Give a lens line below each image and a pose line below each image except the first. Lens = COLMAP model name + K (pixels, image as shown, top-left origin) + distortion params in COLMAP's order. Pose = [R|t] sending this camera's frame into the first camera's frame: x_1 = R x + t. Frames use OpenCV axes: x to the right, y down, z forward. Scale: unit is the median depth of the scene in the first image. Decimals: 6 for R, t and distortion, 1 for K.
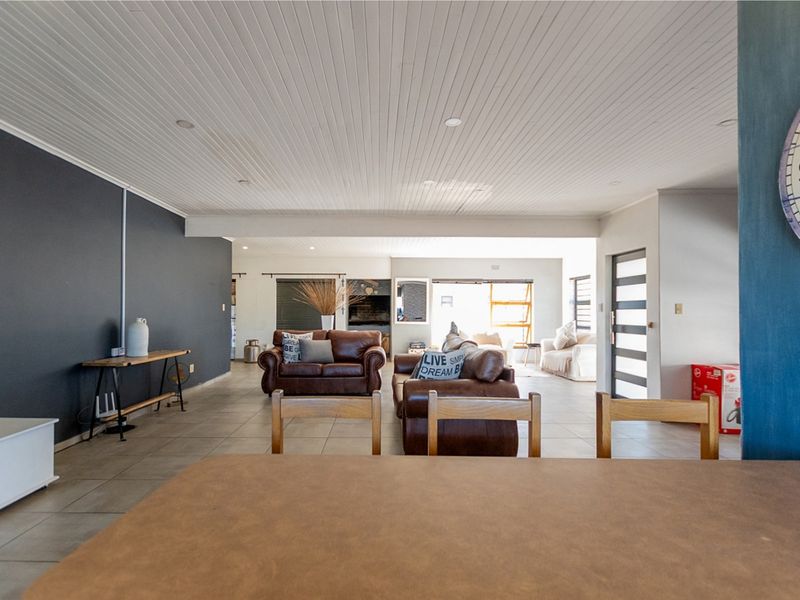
lens RADIAL K [[438.3, 0, 400.0], [0, 438.3, 300.0], [0, 0, 1]] dist [0.000309, 0.000058]
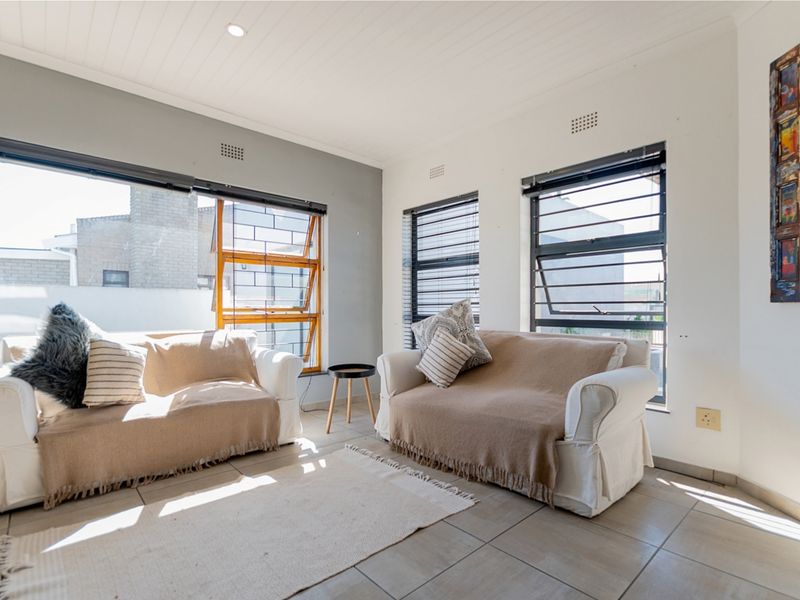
lens RADIAL K [[415.8, 0, 400.0], [0, 415.8, 300.0], [0, 0, 1]] dist [-0.001175, -0.000315]
pose [[0.770791, 0.006057, 0.637060, 0.112795], [-0.013025, 0.999896, 0.006252, 0.039933], [-0.636956, -0.013116, 0.770789, 0.673056]]
